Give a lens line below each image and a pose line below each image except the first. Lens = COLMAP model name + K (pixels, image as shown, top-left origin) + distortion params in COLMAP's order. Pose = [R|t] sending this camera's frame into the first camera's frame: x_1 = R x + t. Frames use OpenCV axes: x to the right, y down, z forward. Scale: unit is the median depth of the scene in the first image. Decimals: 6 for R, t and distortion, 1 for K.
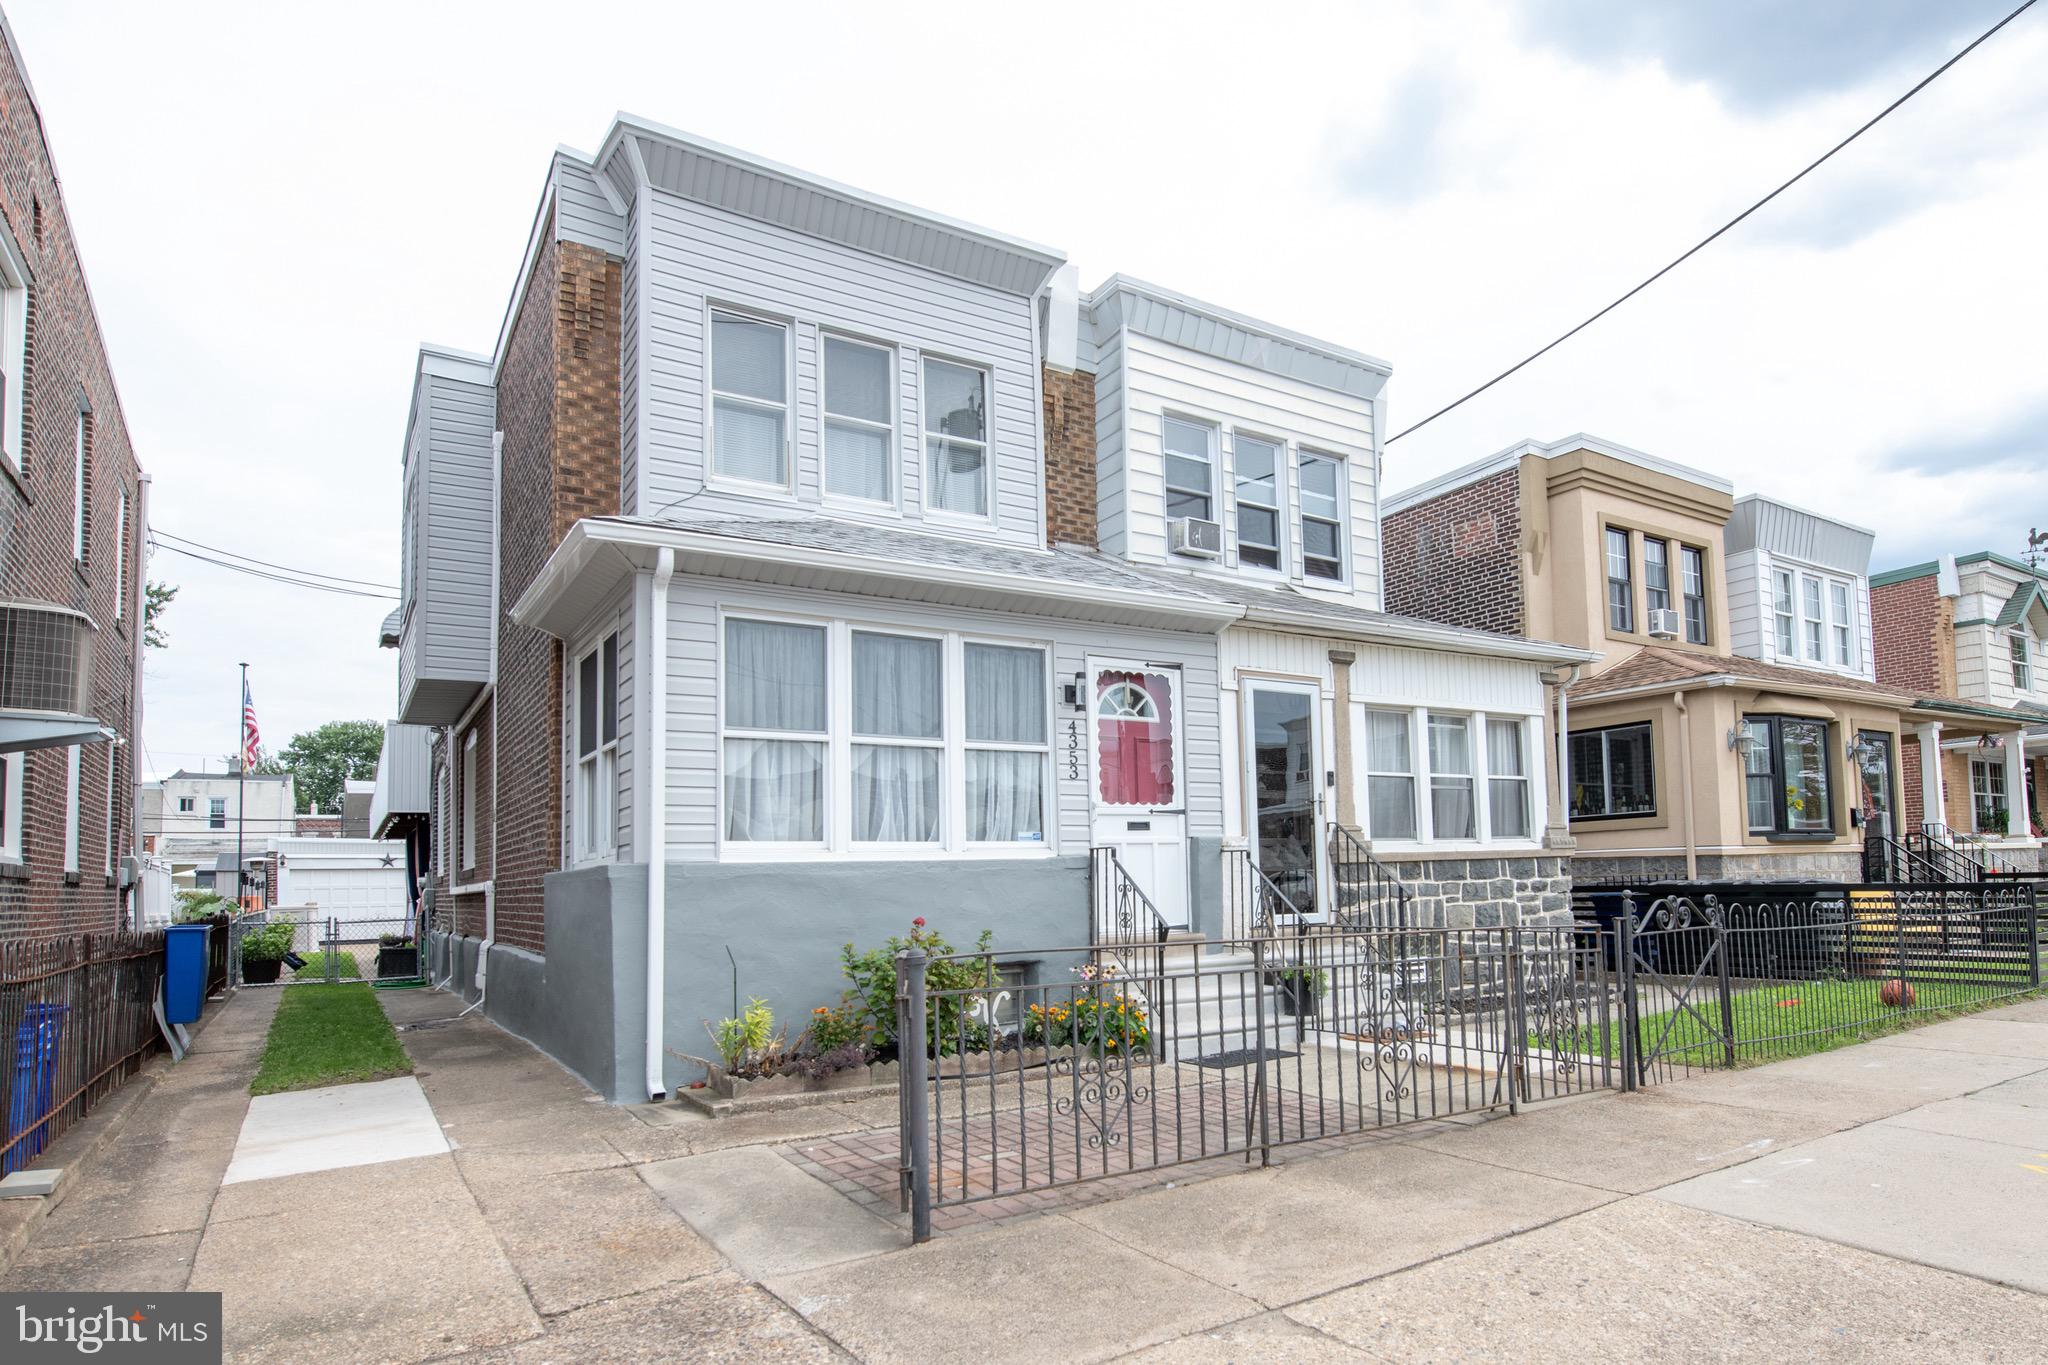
lens RADIAL K [[907.6, 0, 1056.3], [0, 907.6, 832.2], [0, 0, 1]] dist [-0.006102, -0.000931]
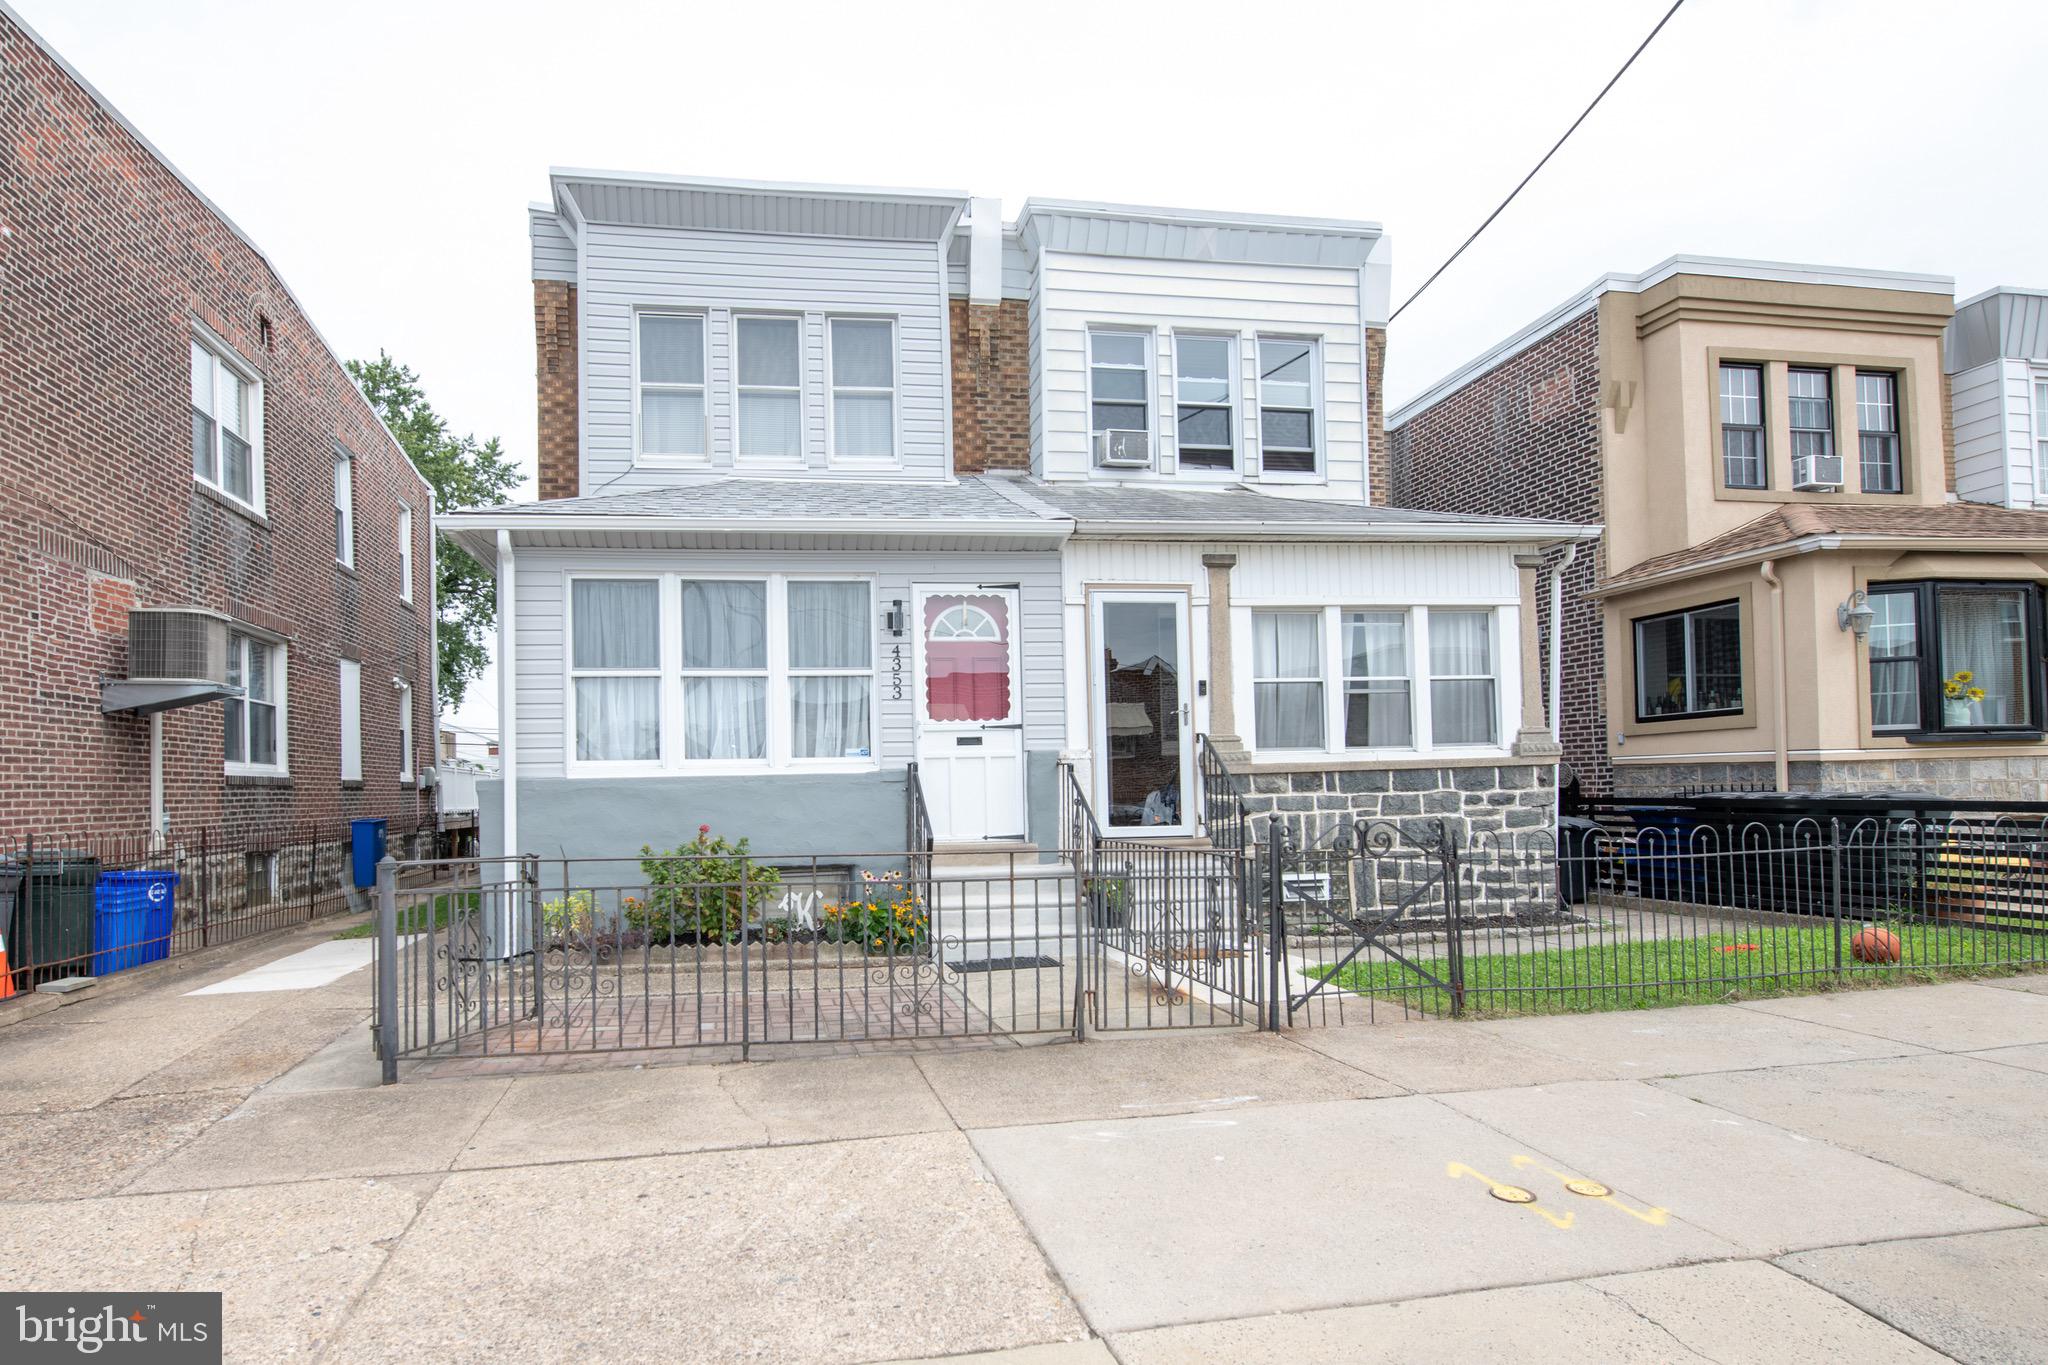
lens RADIAL K [[853.0, 0, 1023.3], [0, 853.0, 772.3], [0, 0, 1]] dist [-0.008440, -0.000361]
pose [[0.944535, -0.000454, -0.328411, 0.427026], [0.015182, 0.998990, 0.042283, -0.010374], [0.328060, -0.044924, 0.943588, 0.071008]]
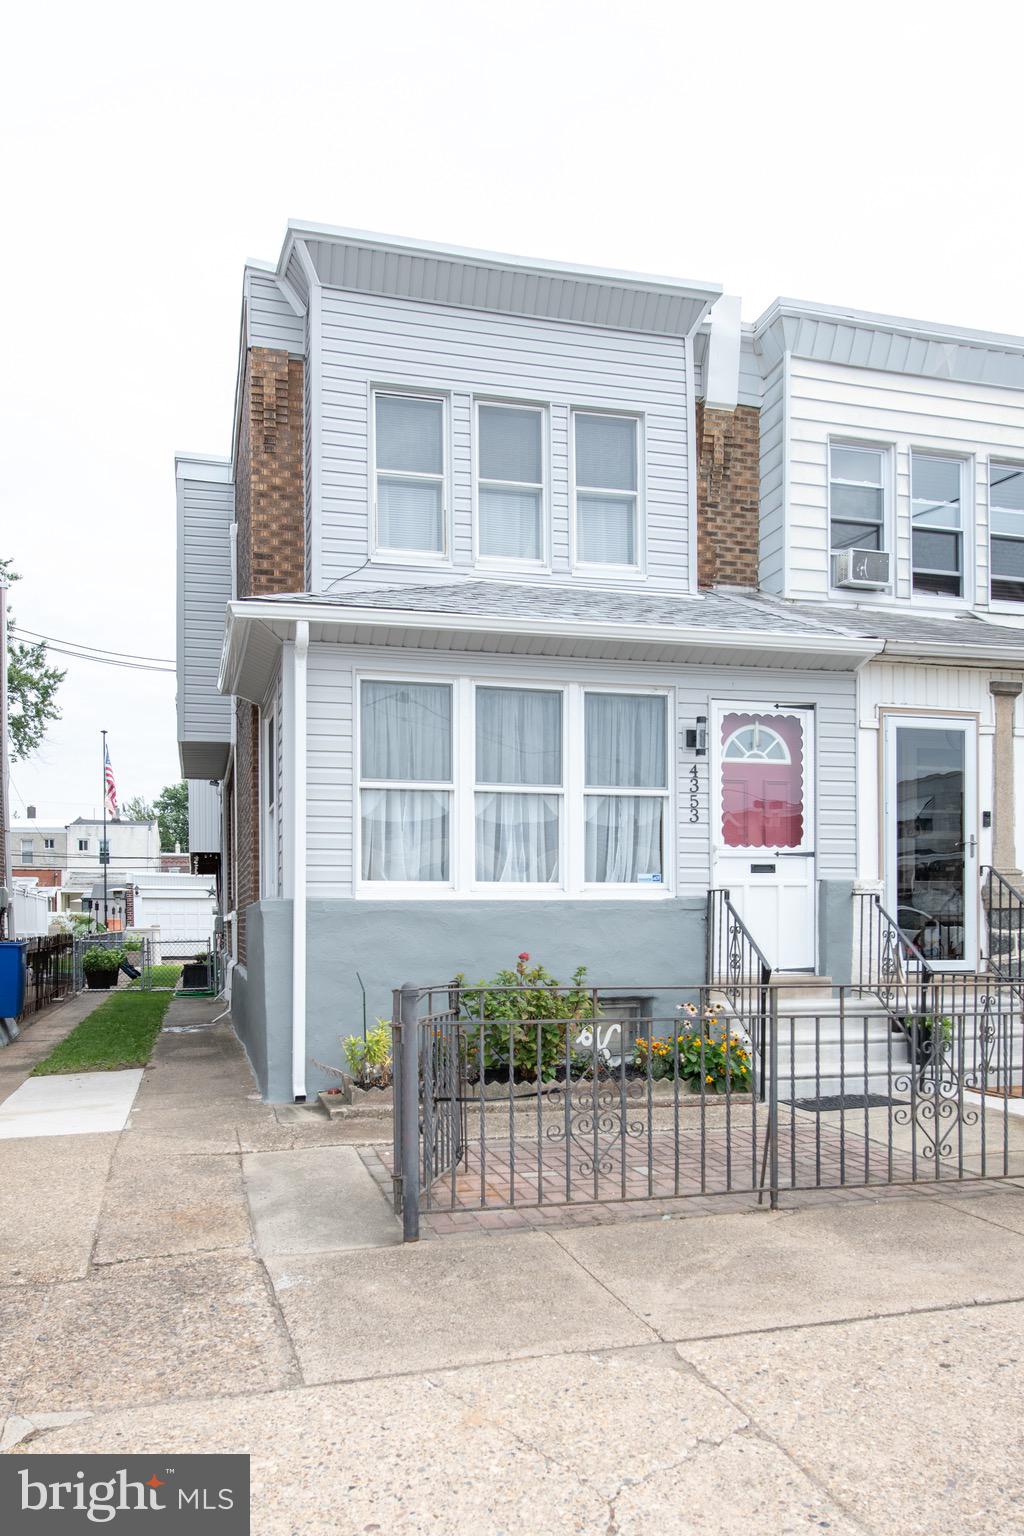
lens RADIAL K [[866.5, 0, 583.0], [0, 866.5, 922.1], [0, 0, 1]] dist [-0.003820, 0.000104]
pose [[0.967972, 0.020928, -0.250183, 0.124502], [-0.005991, 0.998161, 0.060319, -0.003887], [0.250985, -0.056888, 0.966318, 0.014734]]
